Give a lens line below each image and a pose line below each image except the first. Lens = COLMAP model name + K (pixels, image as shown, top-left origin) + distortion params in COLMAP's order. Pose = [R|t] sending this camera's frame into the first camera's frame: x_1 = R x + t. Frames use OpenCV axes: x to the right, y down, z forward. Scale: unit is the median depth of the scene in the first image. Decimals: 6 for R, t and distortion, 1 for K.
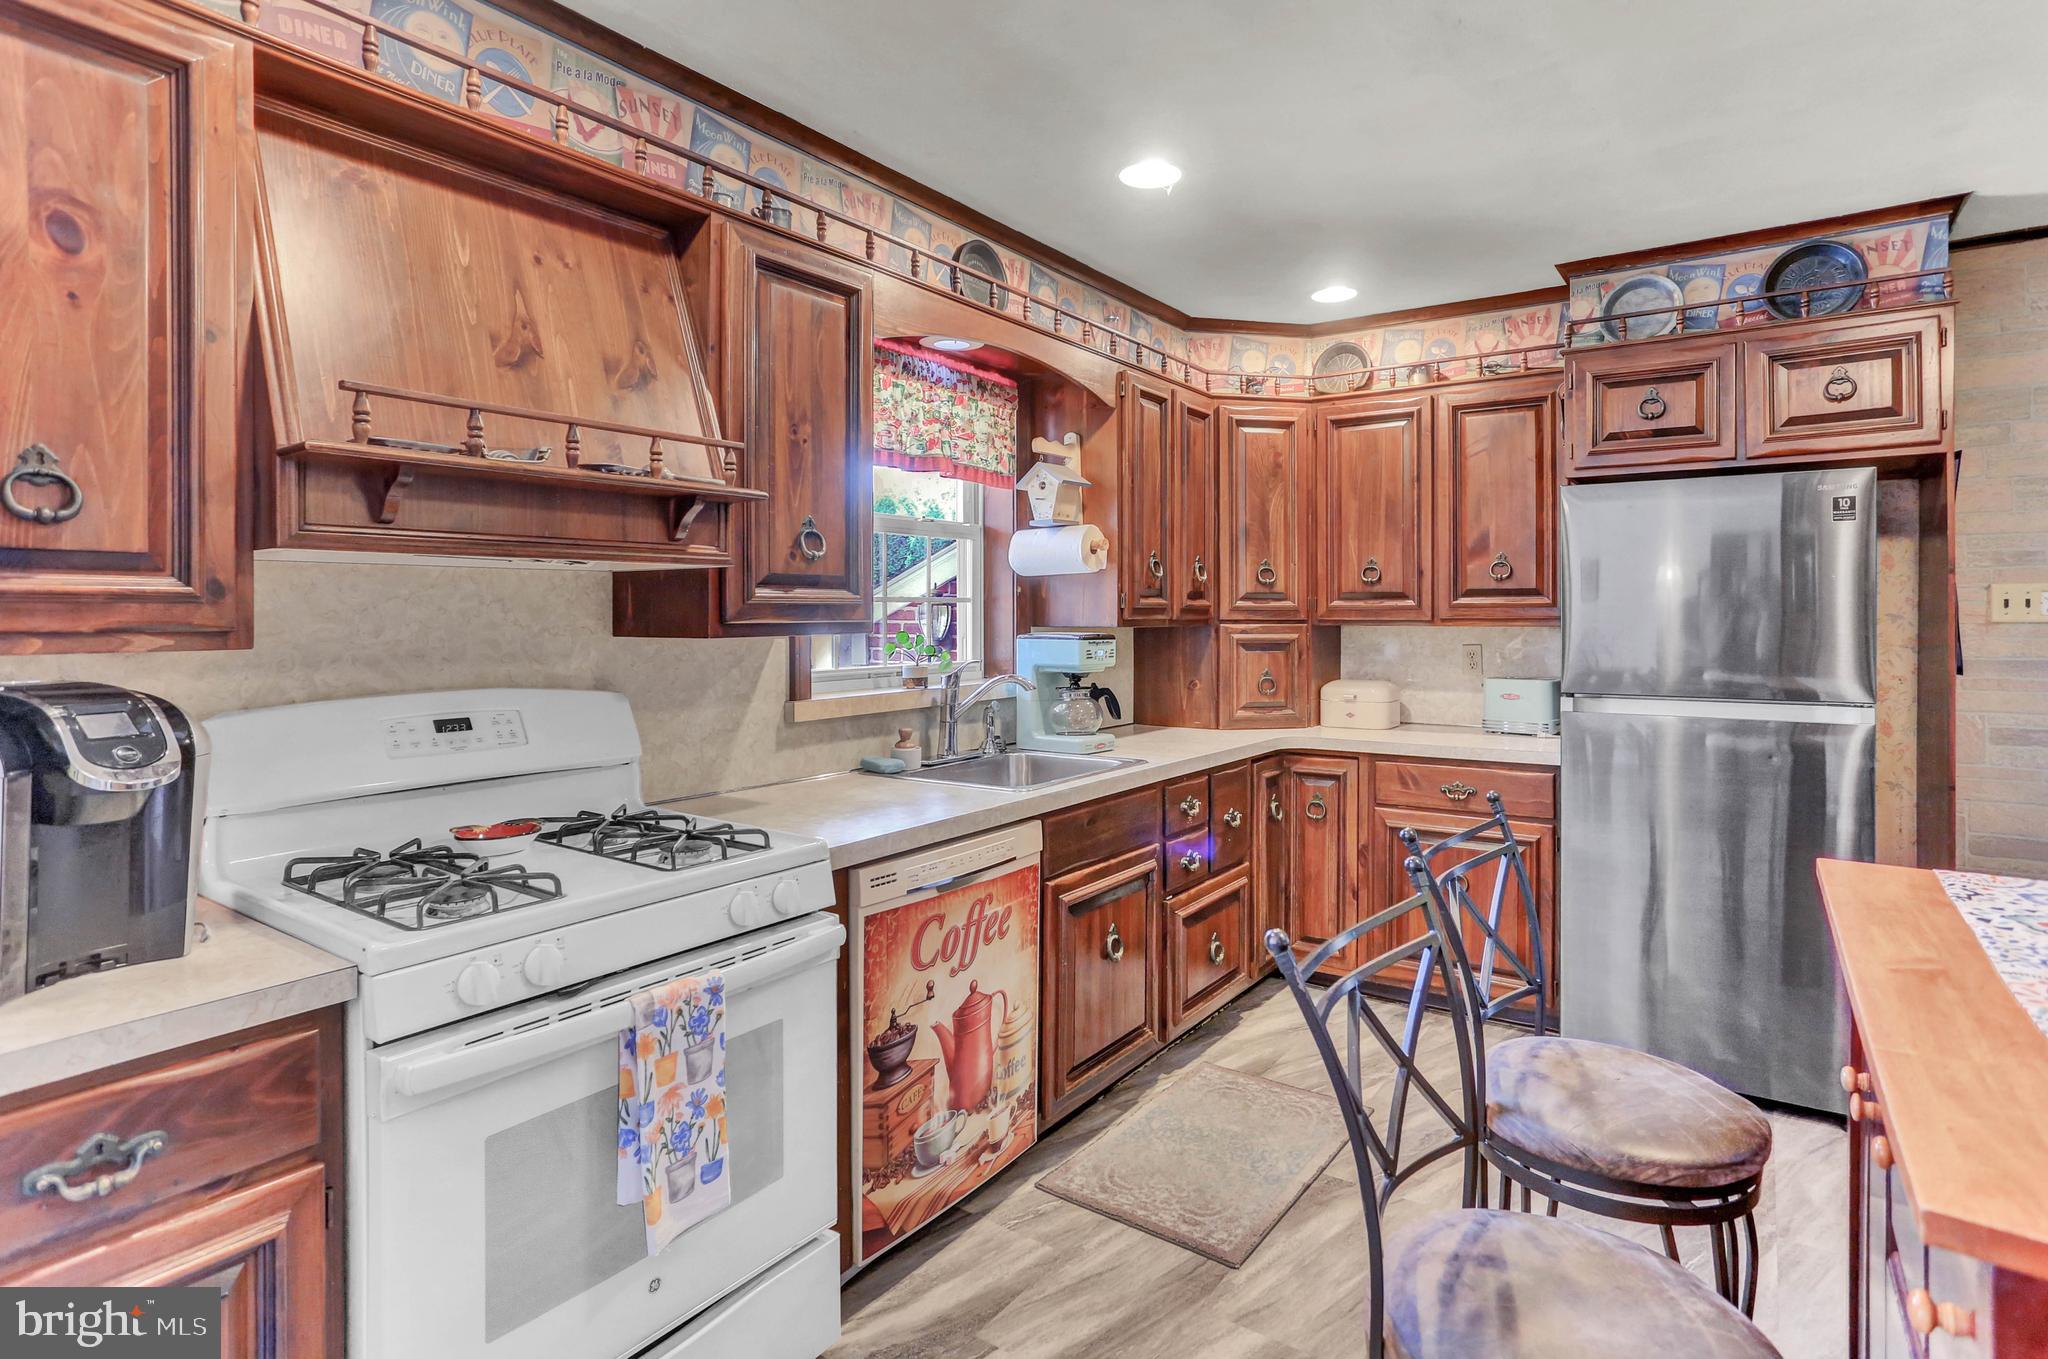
lens RADIAL K [[1077.5, 0, 1029.3], [0, 1077.5, 605.5], [0, 0, 1]] dist [-0.029369, 0.001337]
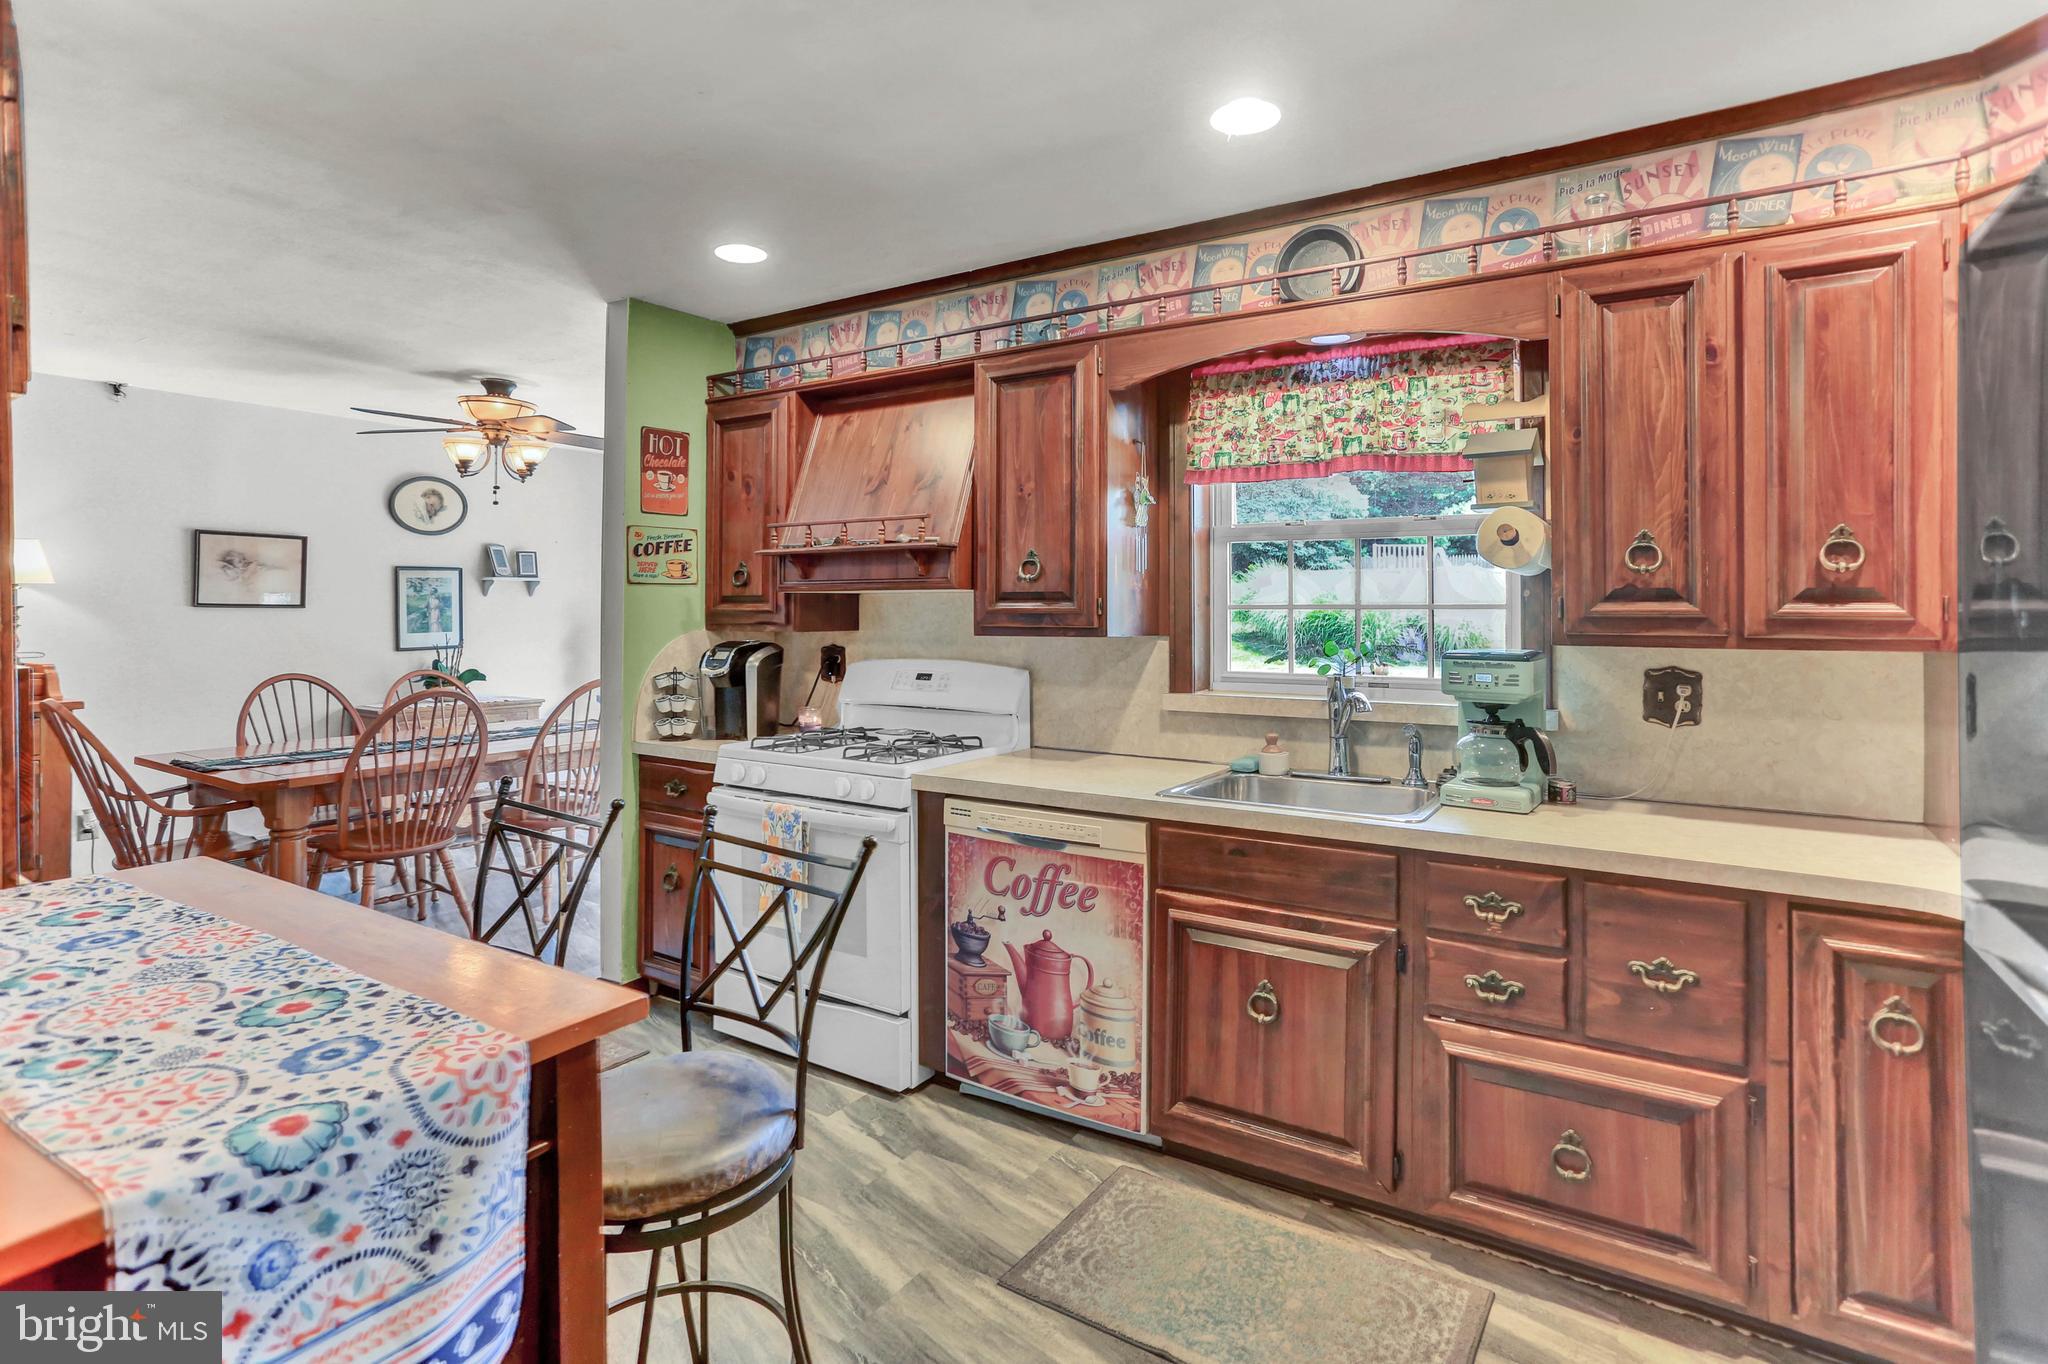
lens RADIAL K [[994.9, 0, 1027.3], [0, 994.9, 596.8], [0, 0, 1]] dist [-0.035221, 0.017371]
pose [[0.050680, -0.012792, -0.998633, 0.706302], [0.004527, 0.999911, -0.012579, -0.004488], [0.998705, -0.003883, 0.050733, 0.621640]]
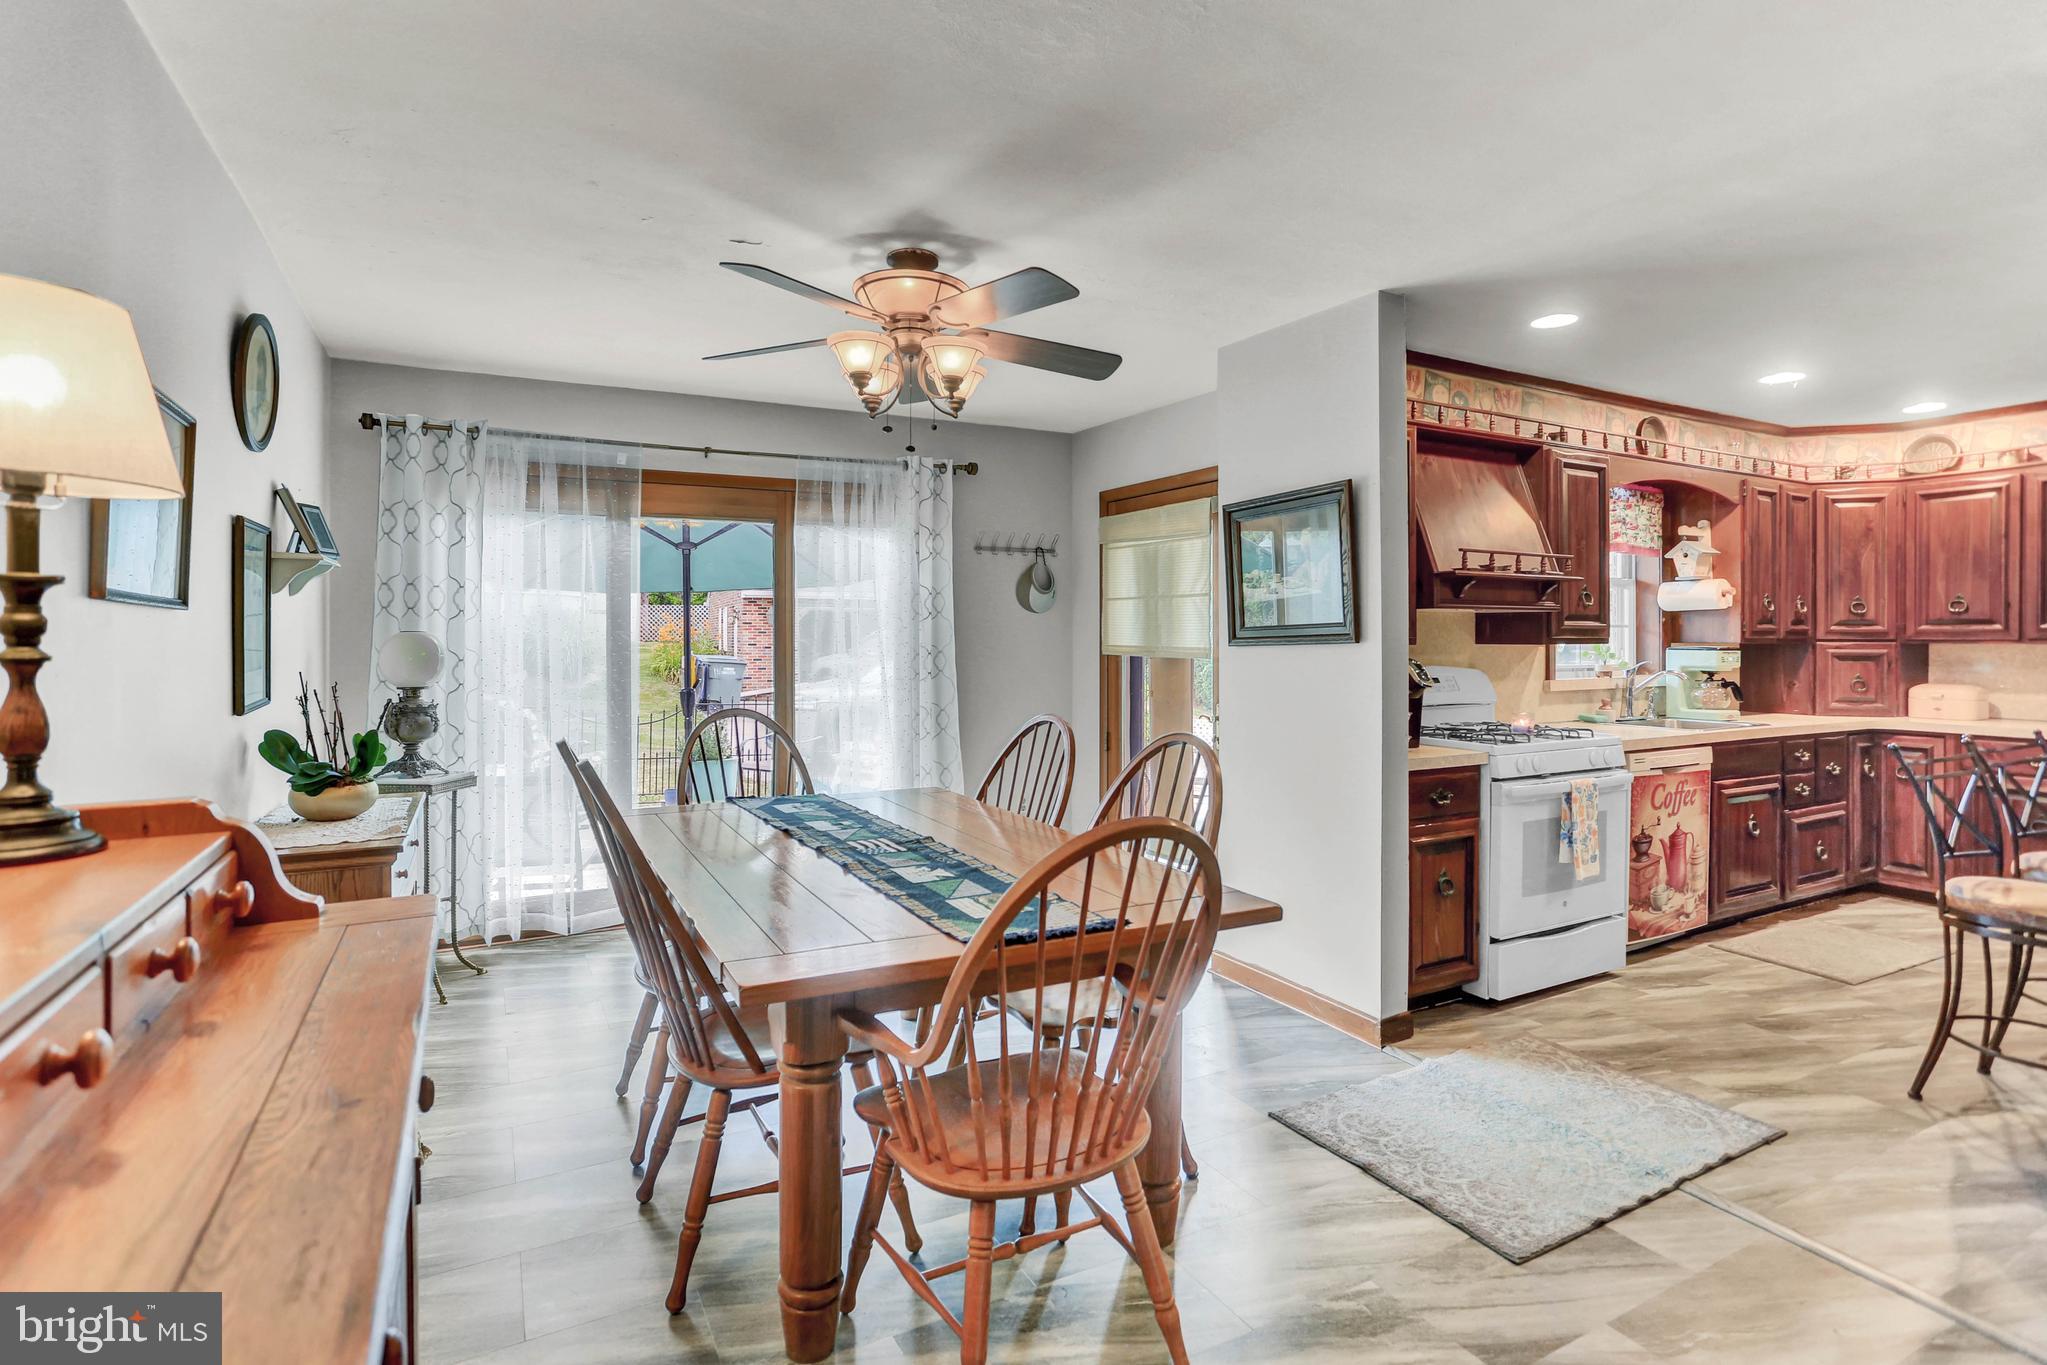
lens RADIAL K [[1012.0, 0, 1009.8], [0, 1012.0, 636.7], [0, 0, 1]] dist [-0.035542, 0.030986]
pose [[0.895124, 0.000029, -0.445817, -0.219365], [0.001936, 0.999990, 0.003953, 0.002874], [0.445813, -0.004402, 0.895115, -0.778714]]
